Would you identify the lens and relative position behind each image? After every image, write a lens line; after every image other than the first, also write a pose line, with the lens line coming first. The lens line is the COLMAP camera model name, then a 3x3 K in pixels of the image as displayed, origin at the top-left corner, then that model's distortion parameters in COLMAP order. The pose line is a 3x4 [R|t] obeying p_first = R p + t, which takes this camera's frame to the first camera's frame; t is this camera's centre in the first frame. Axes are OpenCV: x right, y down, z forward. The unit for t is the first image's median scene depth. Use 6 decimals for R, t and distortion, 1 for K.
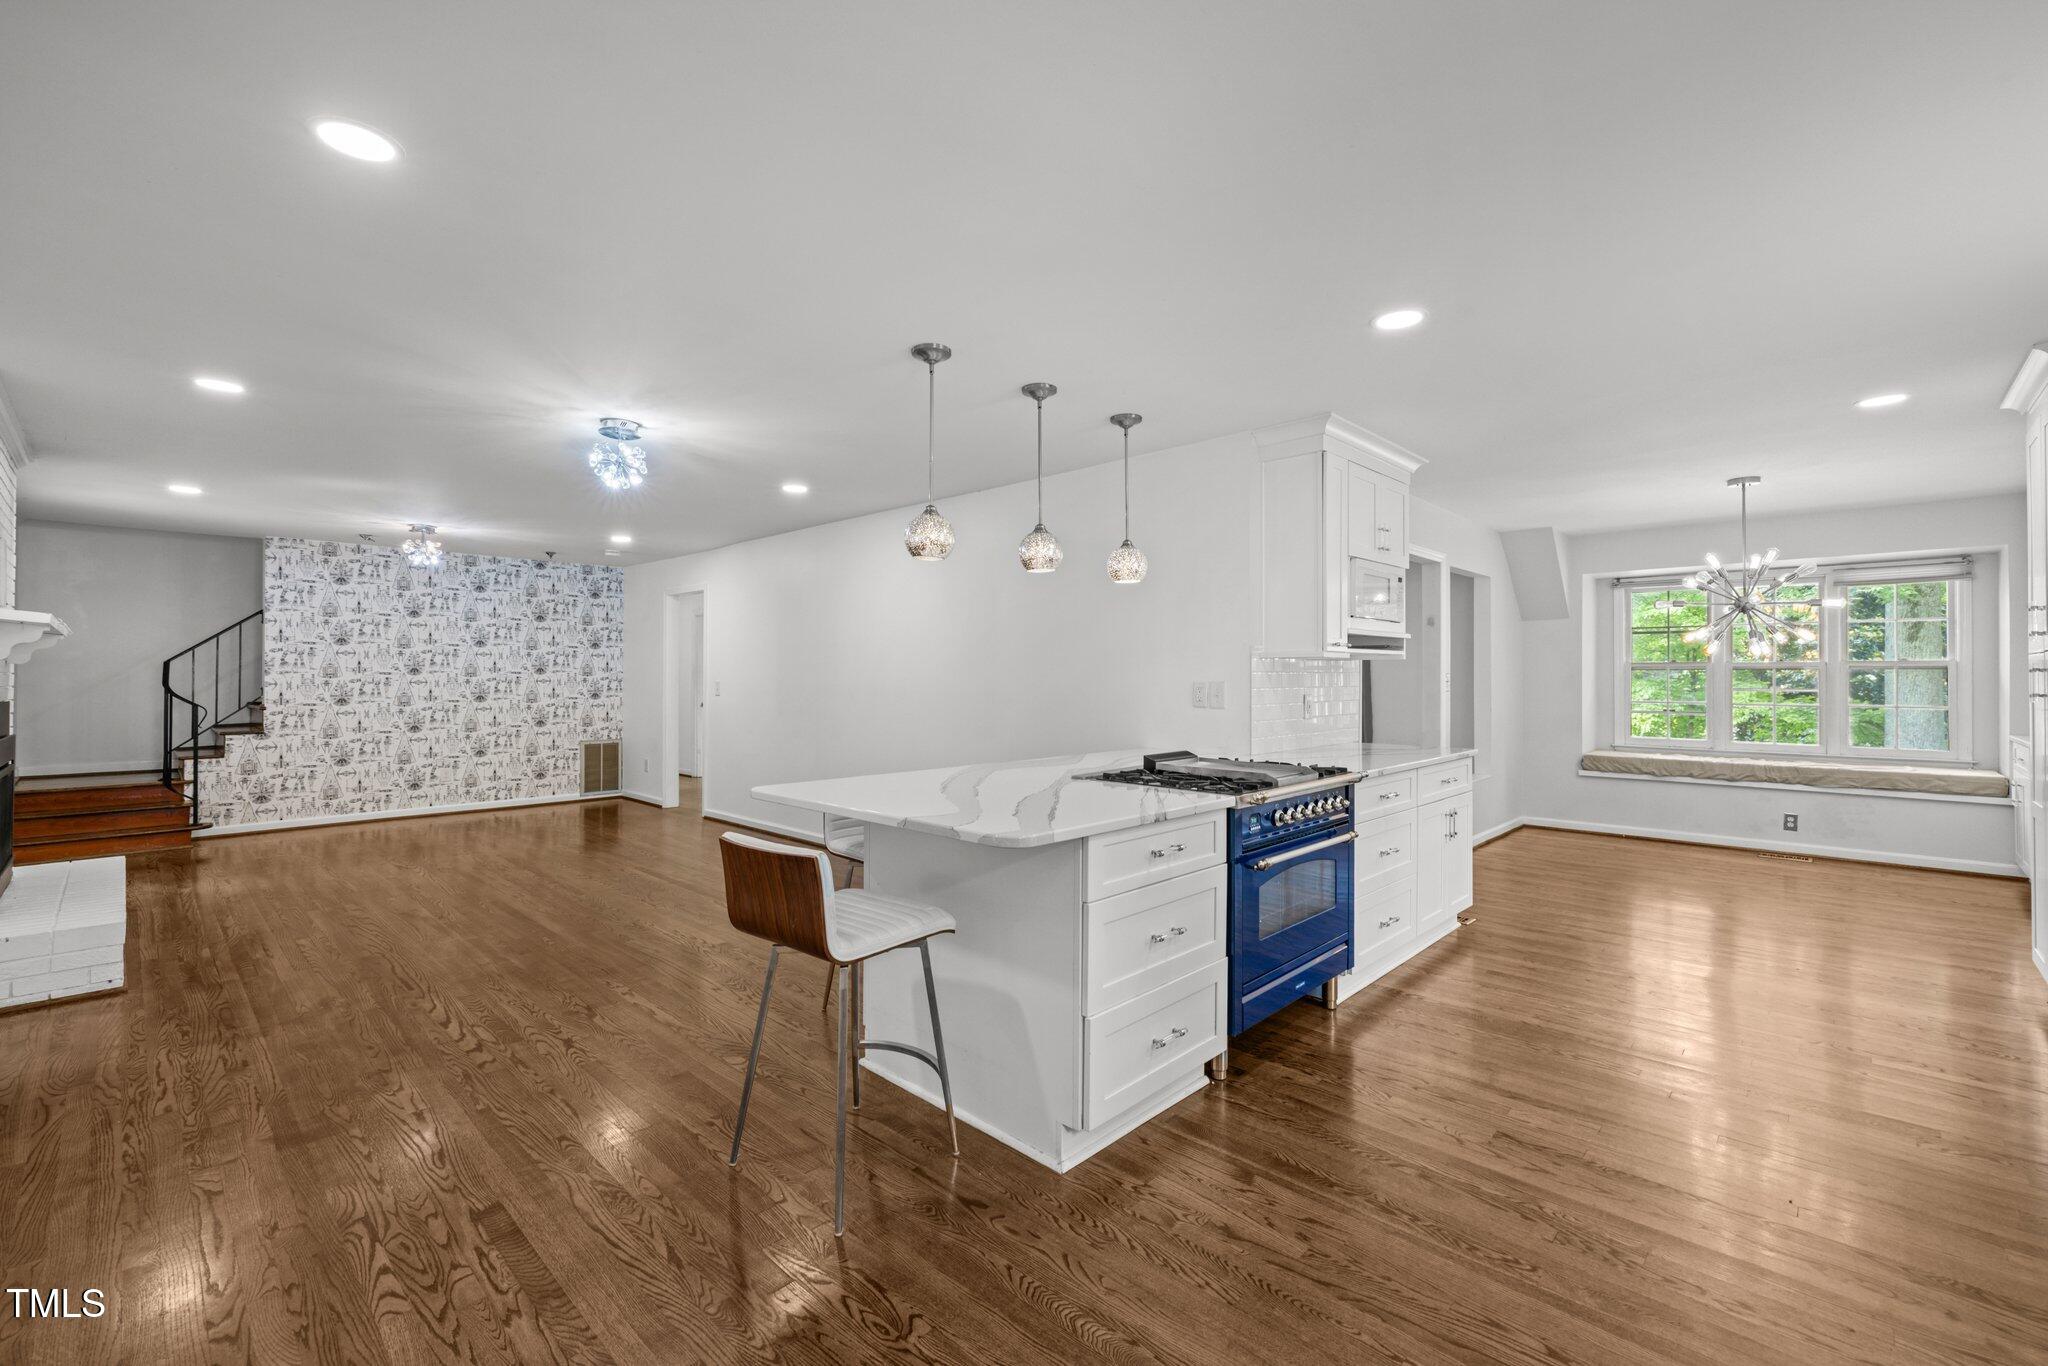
lens RADIAL K [[854.8, 0, 1020.1], [0, 854.8, 677.5], [0, 0, 1]] dist [-0.000109, 0.000244]
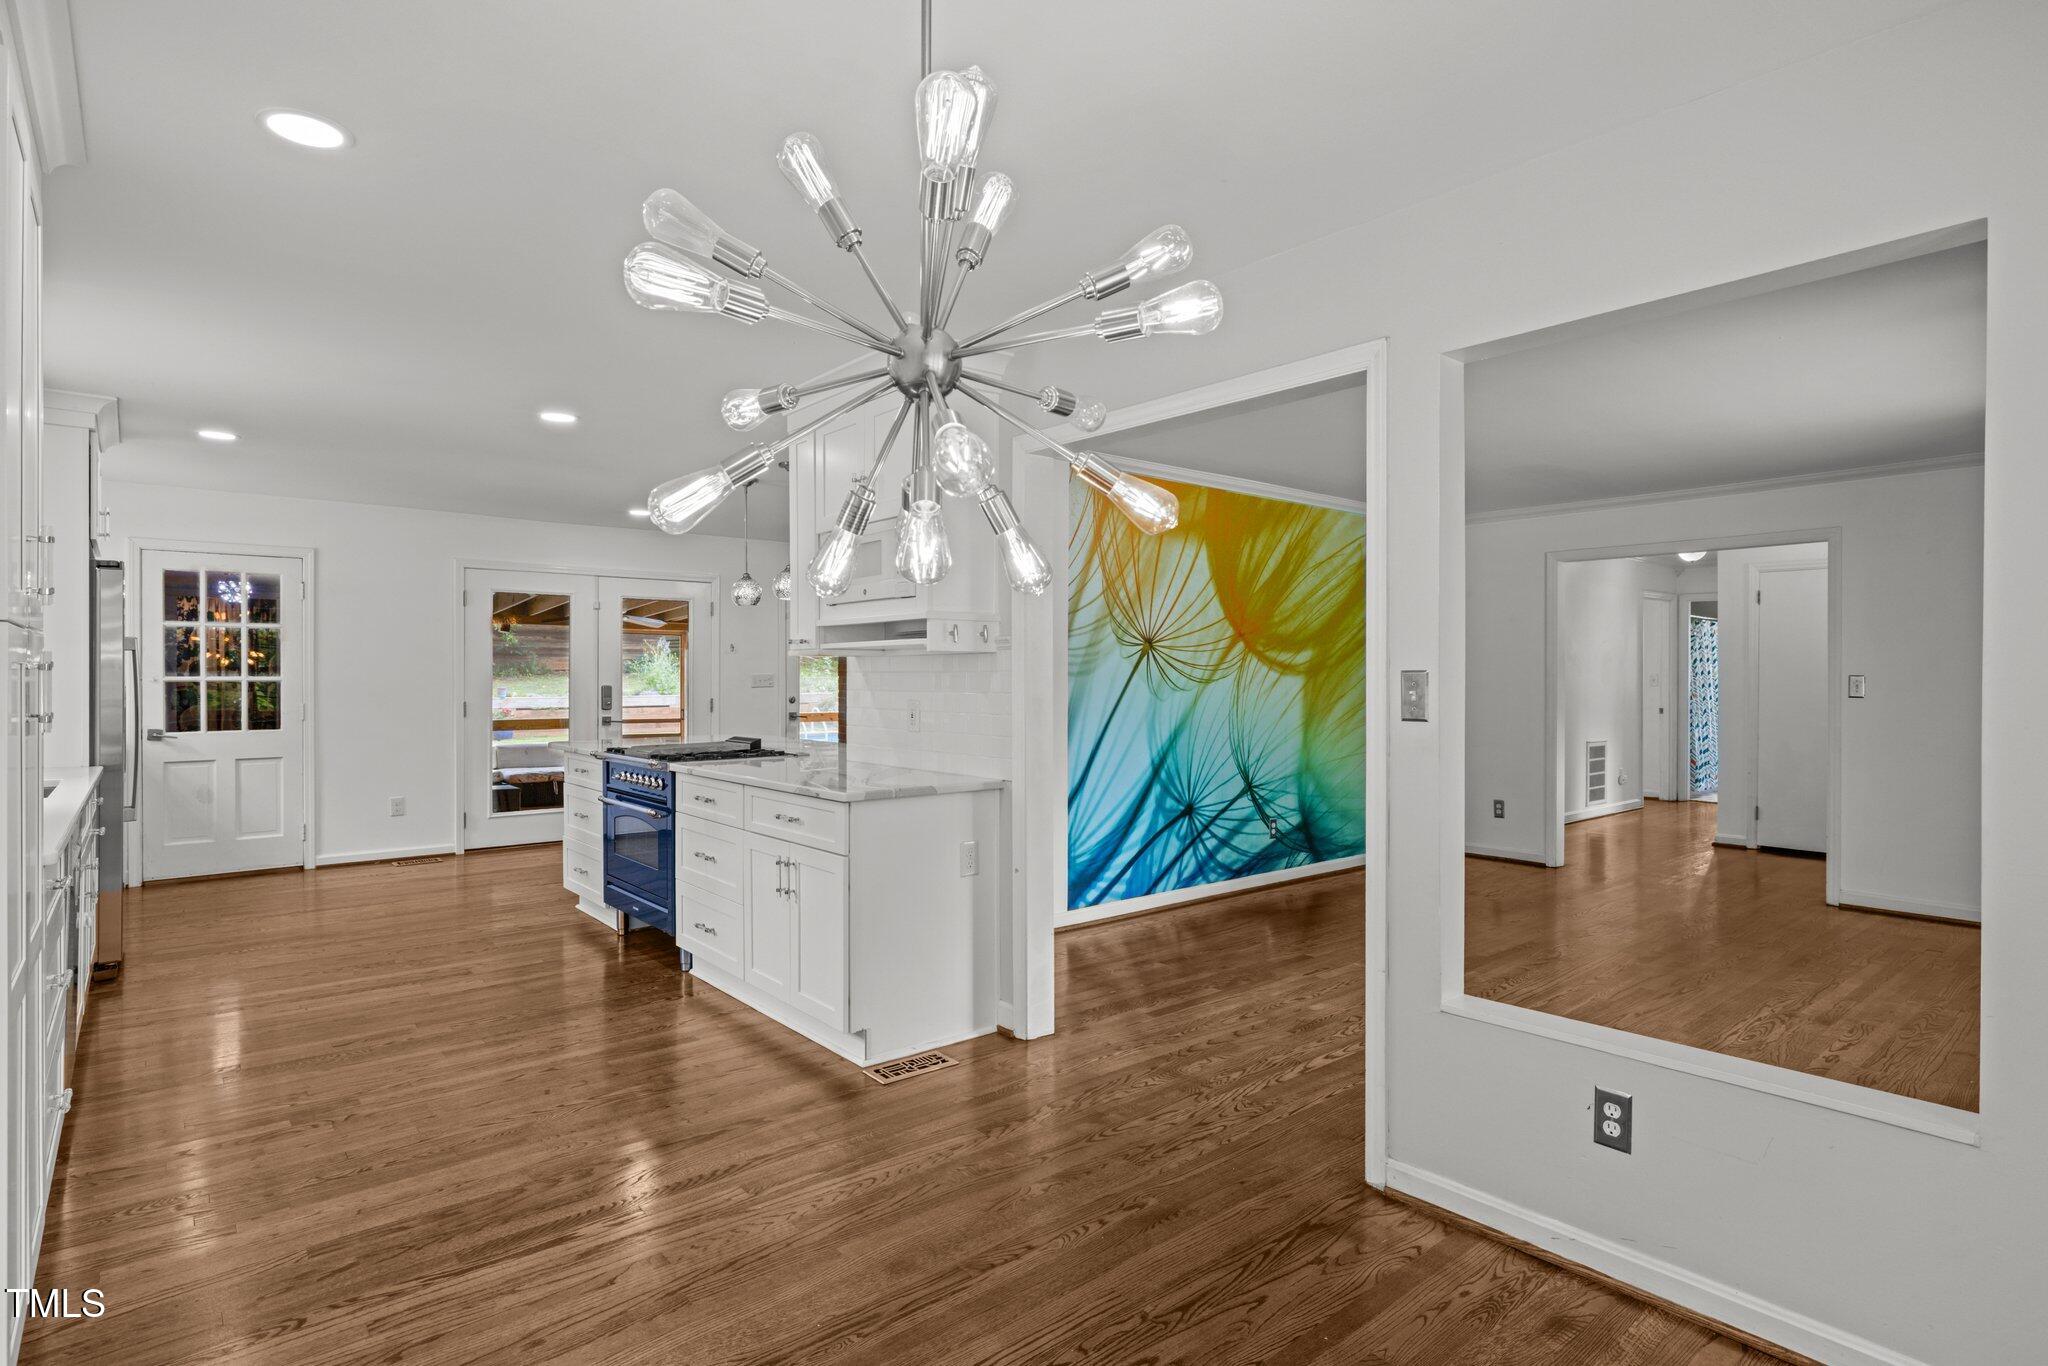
lens RADIAL K [[1046.3, 0, 1019.0], [0, 1046.3, 672.7], [0, 0, 1]] dist [0.000197, 0.000272]
pose [[-0.106763, -0.001175, -0.994284, 1.304627], [-0.003071, 0.999995, -0.000852, -0.005352], [0.994280, 0.002963, -0.106766, 1.221746]]
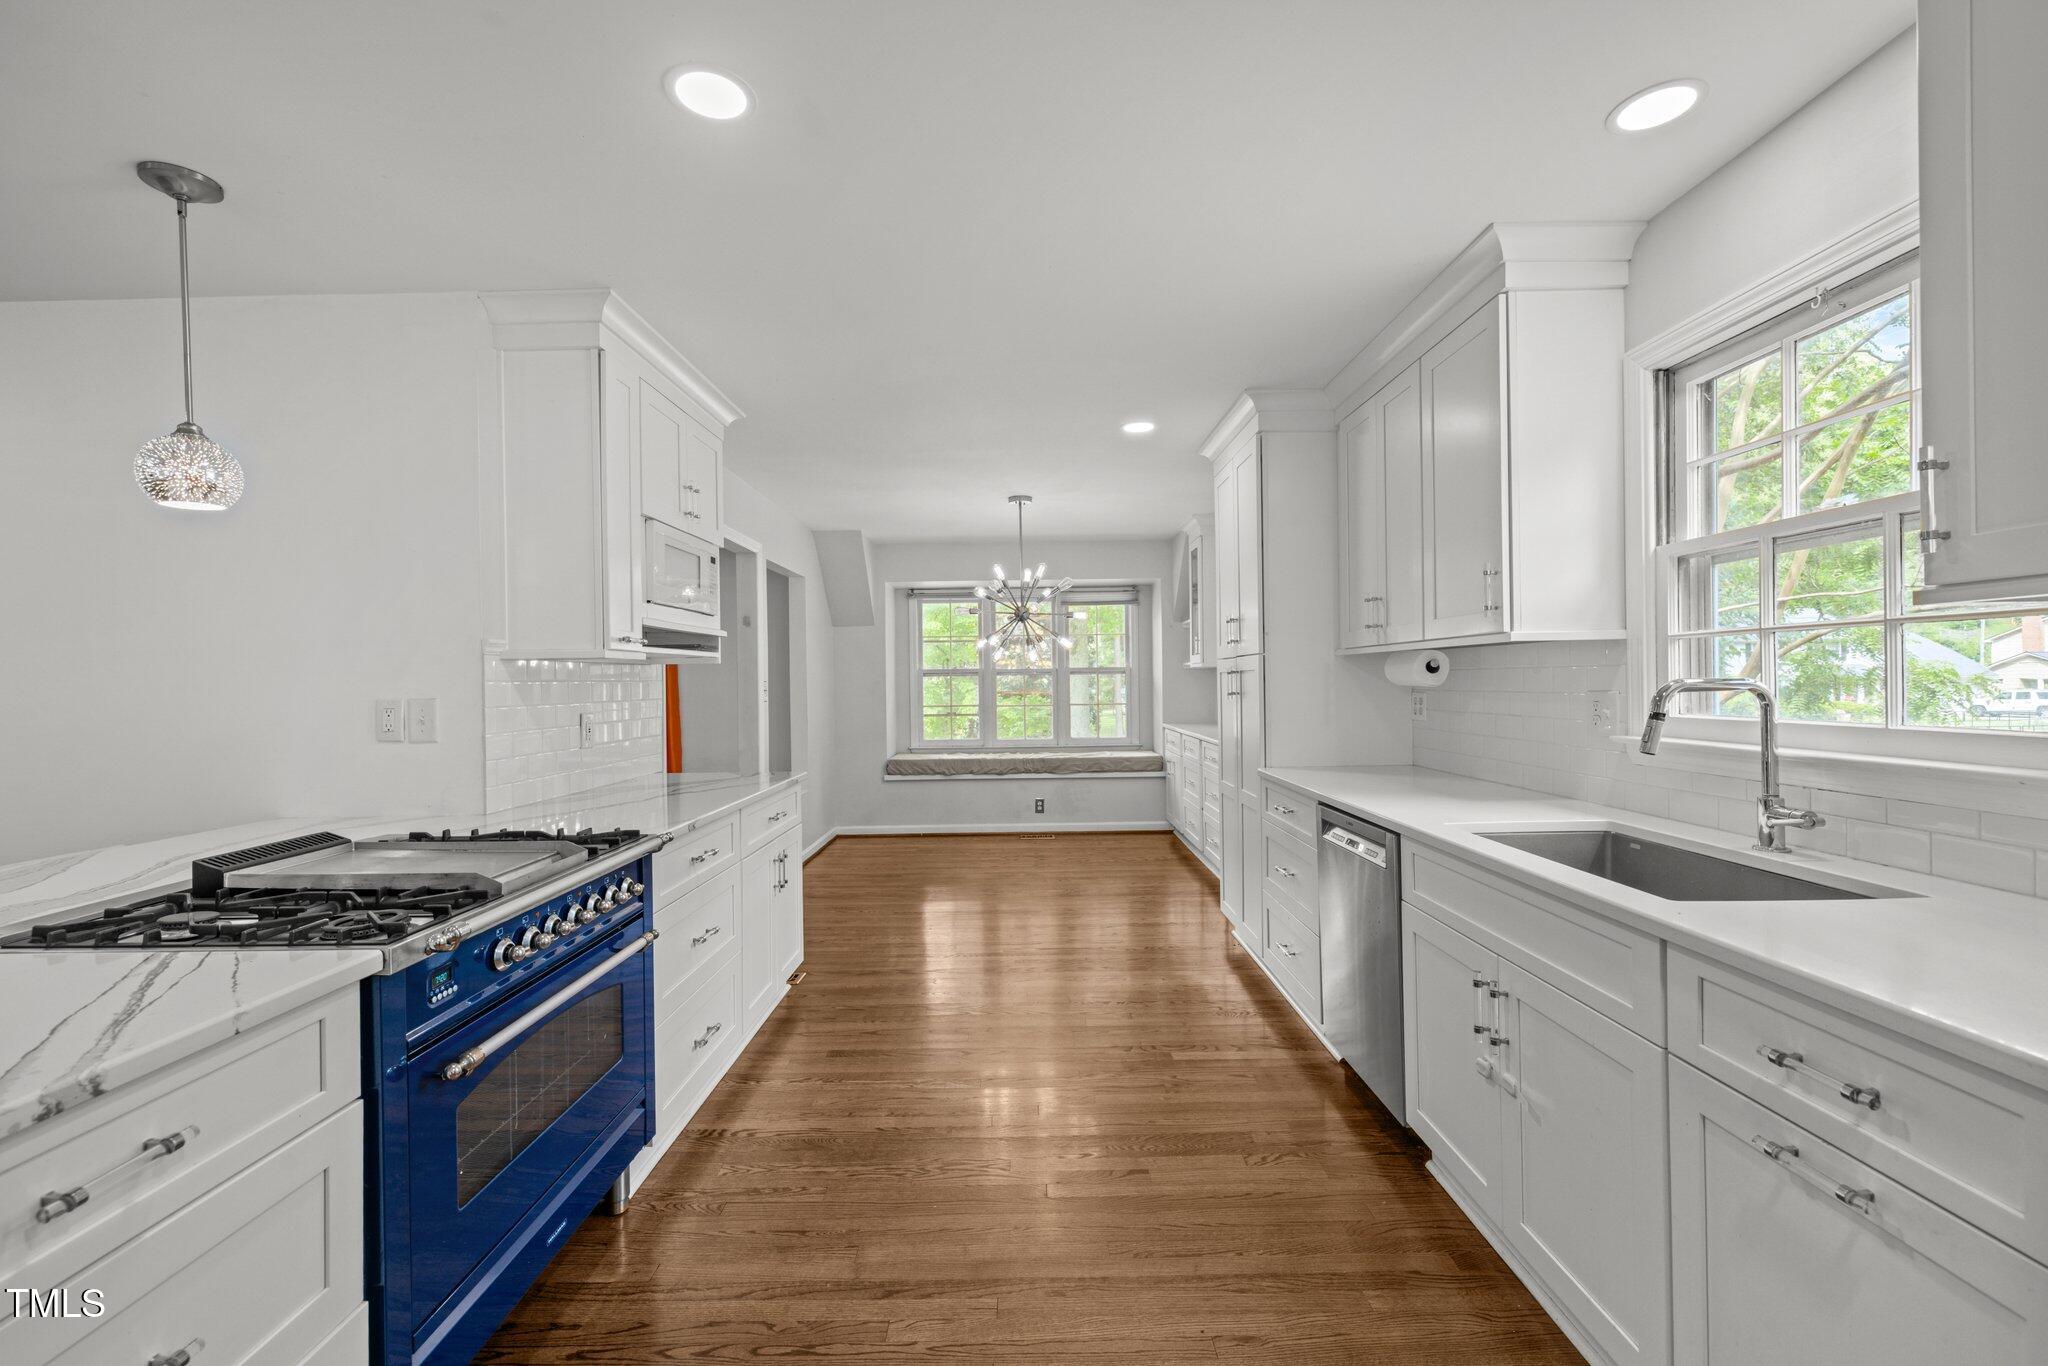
lens RADIAL K [[854.8, 0, 1020.1], [0, 854.8, 677.5], [0, 0, 1]] dist [-0.000109, 0.000244]
pose [[0.719818, -0.007948, 0.694117, 0.109328], [0.016223, 0.999854, -0.005375, 0.000360], [-0.693973, 0.015130, 0.719842, 0.257888]]
